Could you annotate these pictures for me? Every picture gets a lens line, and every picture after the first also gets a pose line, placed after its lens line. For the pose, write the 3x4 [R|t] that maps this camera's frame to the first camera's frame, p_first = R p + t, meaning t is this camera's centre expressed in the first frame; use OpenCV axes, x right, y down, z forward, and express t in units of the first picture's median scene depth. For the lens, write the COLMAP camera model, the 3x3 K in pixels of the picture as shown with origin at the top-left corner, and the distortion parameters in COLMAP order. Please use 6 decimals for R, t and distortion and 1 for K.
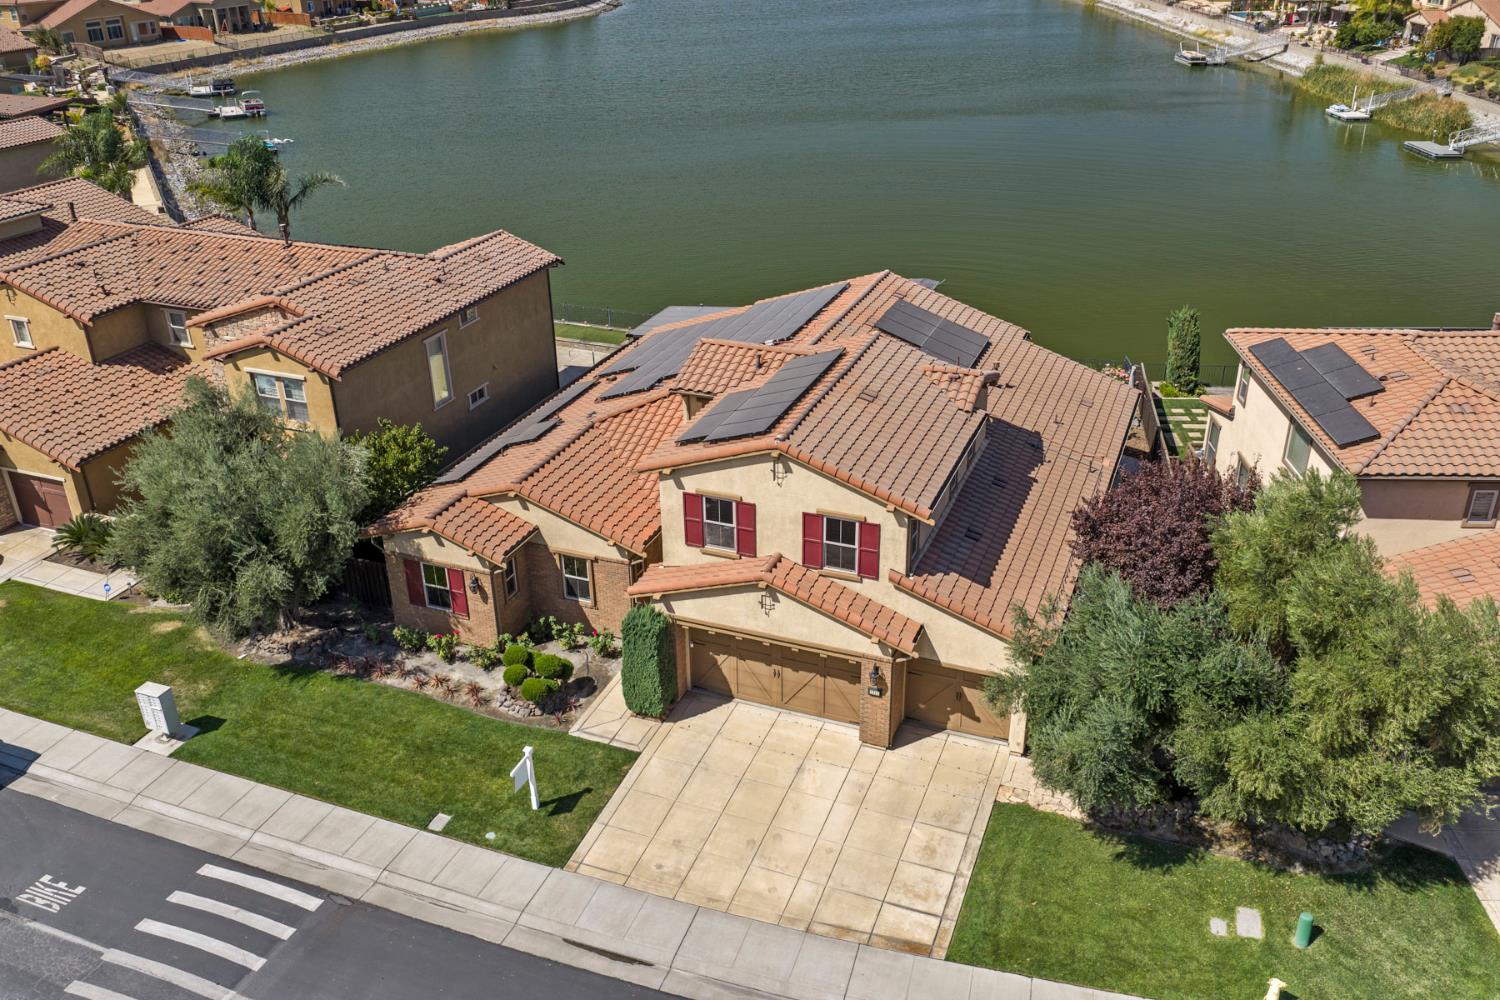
lens RADIAL K [[1240.0, 0, 755.4], [0, 1240.0, 506.3], [0, 0, 1]] dist [0.011298, -0.017178]
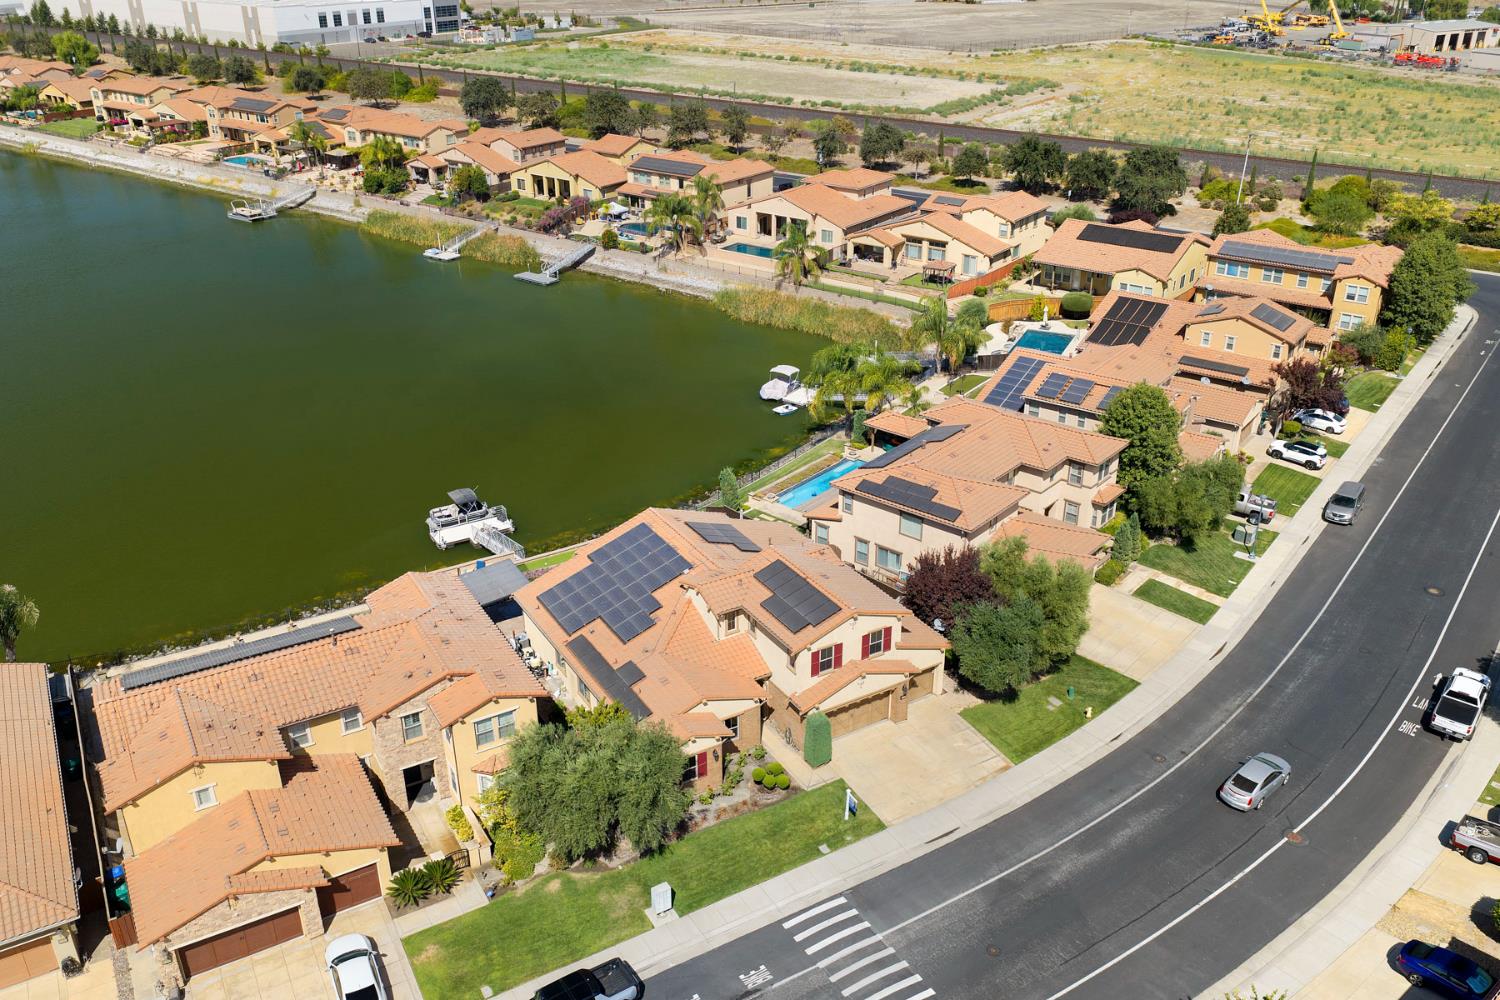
lens RADIAL K [[1240.0, 0, 754.1], [0, 1240.0, 503.8], [0, 0, 1]] dist [0.011298, -0.017178]
pose [[0.608788, -0.334989, 0.719138, -1.435188], [0.352888, 0.926206, 0.132708, -0.519209], [-0.710526, 0.172984, 0.682077, -0.355639]]
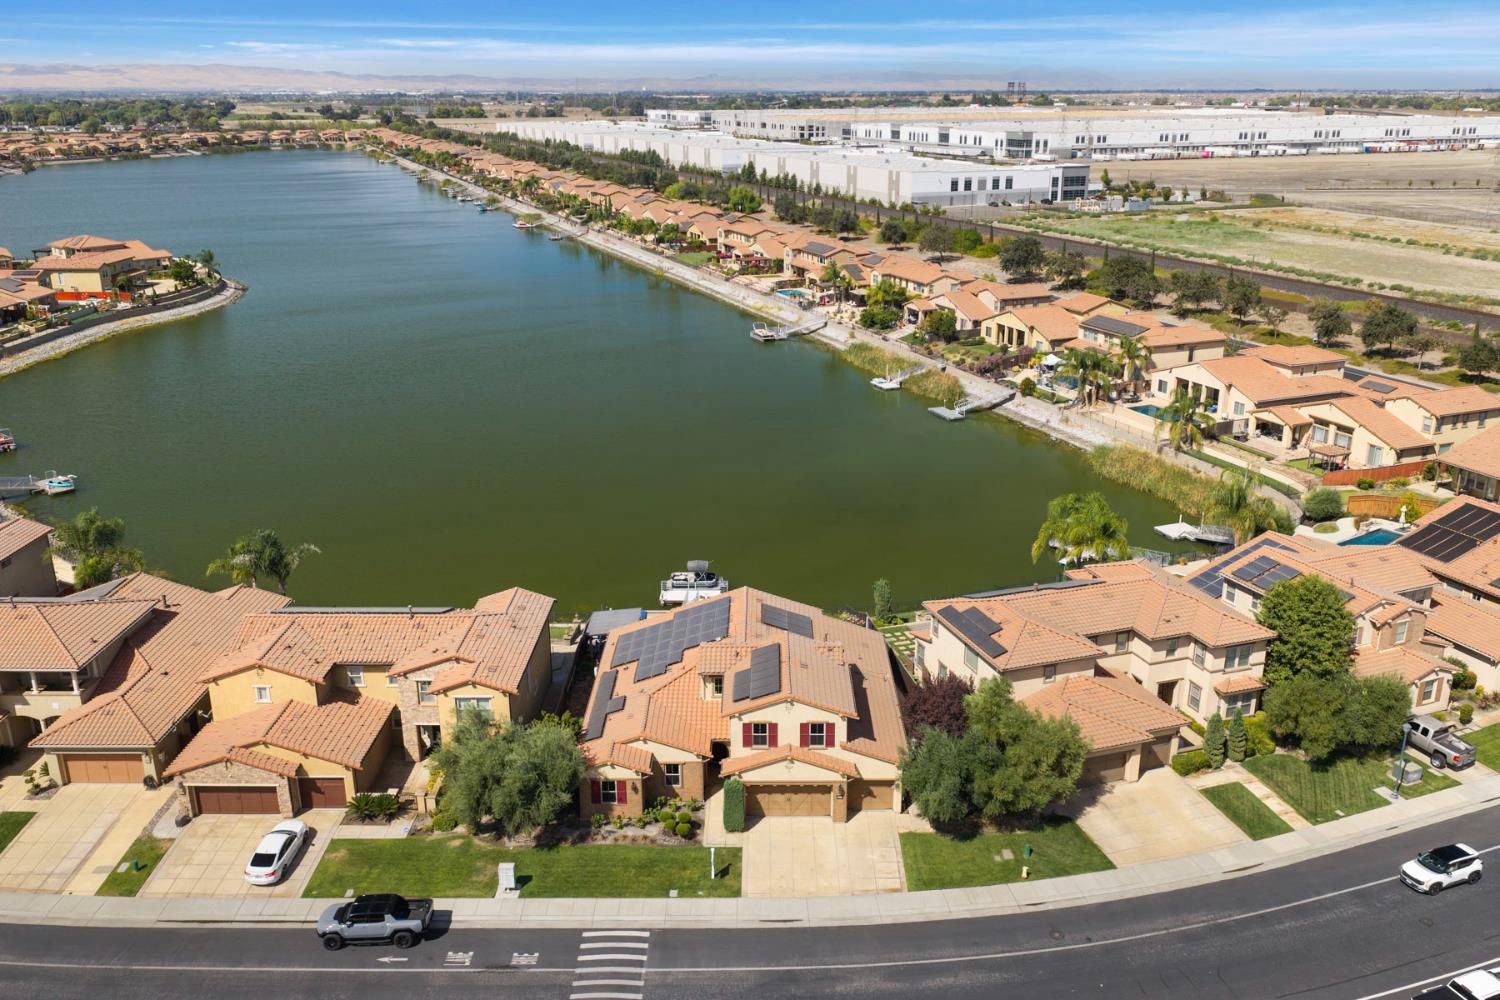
lens RADIAL K [[1240.0, 0, 754.1], [0, 1240.0, 500.8], [0, 0, 1]] dist [0.011298, -0.017178]
pose [[0.931629, -0.105274, 0.347829, -0.731399], [0.156570, 0.980009, -0.122750, -0.119735], [-0.327953, 0.168817, 0.929488, -1.079496]]
